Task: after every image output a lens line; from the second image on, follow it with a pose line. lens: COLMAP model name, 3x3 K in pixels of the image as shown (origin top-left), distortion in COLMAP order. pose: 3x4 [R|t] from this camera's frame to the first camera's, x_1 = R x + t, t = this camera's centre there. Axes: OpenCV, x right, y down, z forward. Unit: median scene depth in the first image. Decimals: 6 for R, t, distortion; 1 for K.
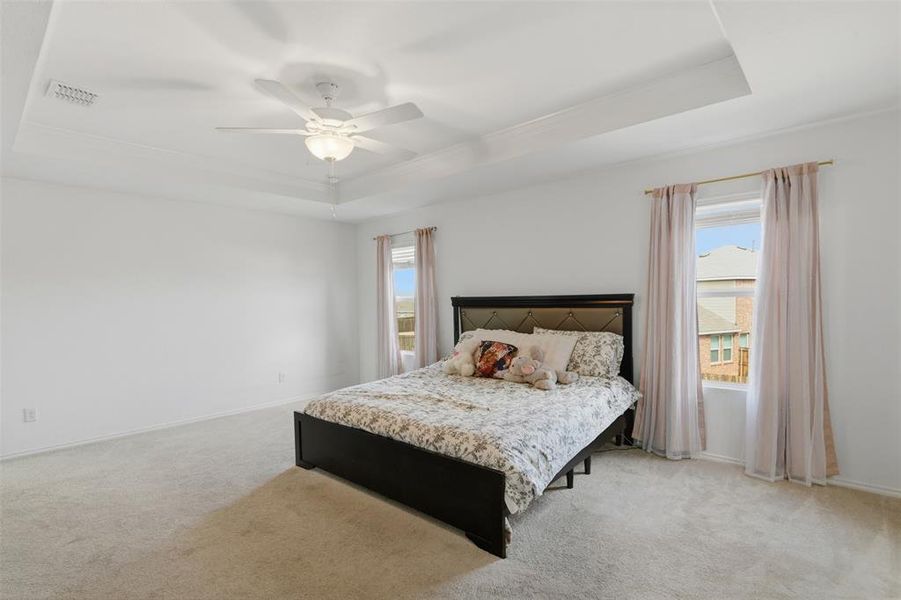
lens RADIAL K [[442.6, 0, 456.4], [0, 442.6, 295.5], [0, 0, 1]] dist [-0.004367, -0.000748]
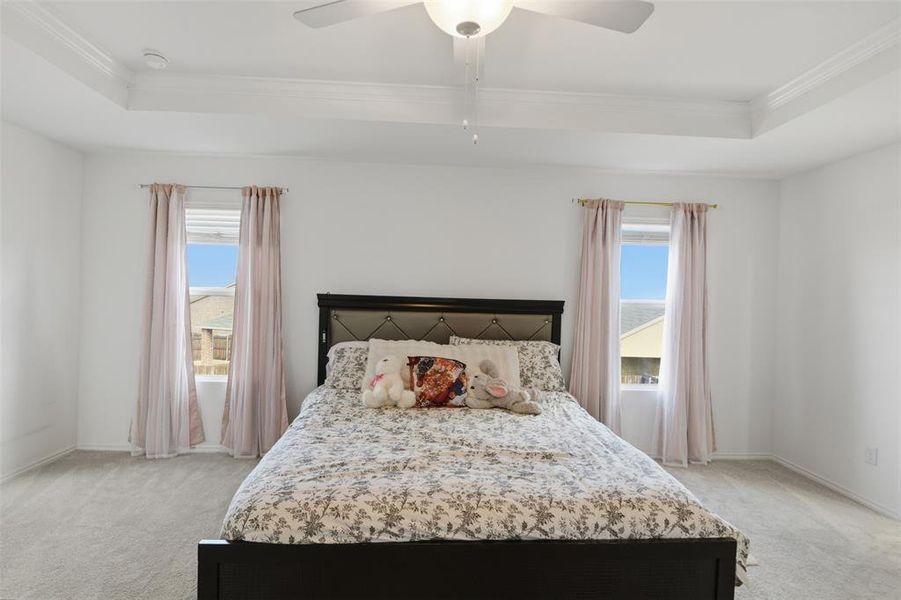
lens RADIAL K [[442.6, 0, 456.4], [0, 442.6, 295.5], [0, 0, 1]] dist [-0.004367, -0.000748]
pose [[0.715437, 0.044417, 0.697264, -0.440431], [-0.043765, 0.998866, -0.018724, 0.011877], [-0.697305, -0.017120, 0.716570, 0.454885]]
